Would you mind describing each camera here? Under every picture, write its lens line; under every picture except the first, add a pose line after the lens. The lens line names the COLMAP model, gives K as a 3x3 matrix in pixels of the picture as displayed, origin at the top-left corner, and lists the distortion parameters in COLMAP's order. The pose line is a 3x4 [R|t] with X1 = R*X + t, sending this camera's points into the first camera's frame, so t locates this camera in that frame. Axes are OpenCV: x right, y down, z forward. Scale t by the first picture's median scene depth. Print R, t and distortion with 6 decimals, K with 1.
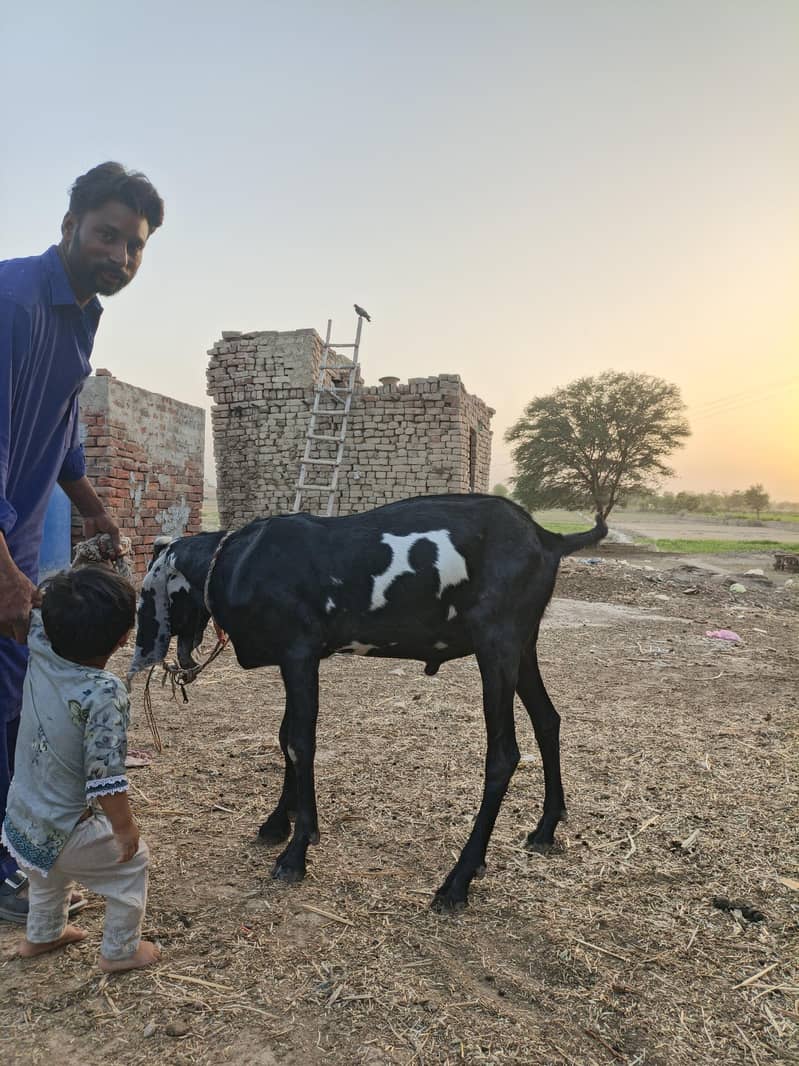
lens RADIAL K [[840.5, 0, 399.1], [0, 840.5, 520.7], [0, 0, 1]] dist [0.192333, -0.372601]
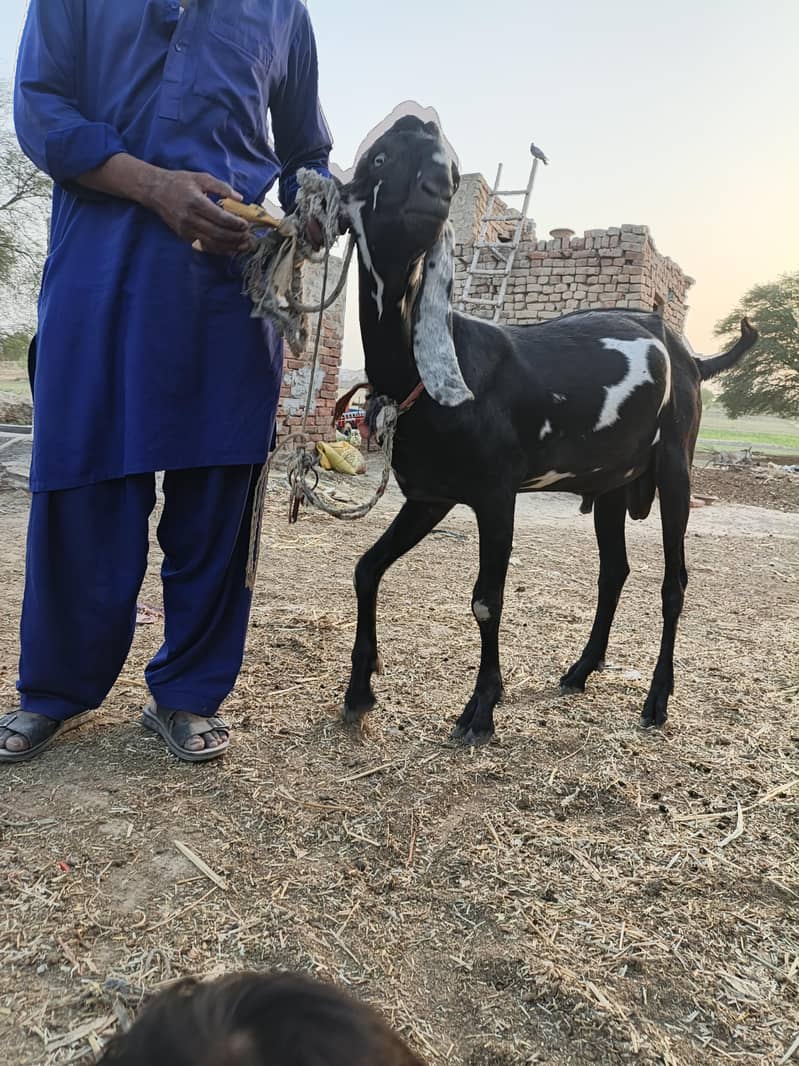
lens RADIAL K [[813.3, 0, 395.6], [0, 813.3, 534.2], [0, 0, 1]] dist [0.191239, -0.354492]
pose [[0.969679, 0.088932, -0.227625, 0.043890], [-0.058286, 0.988717, 0.137988, 0.028346], [0.237329, -0.120537, 0.963922, 0.111414]]
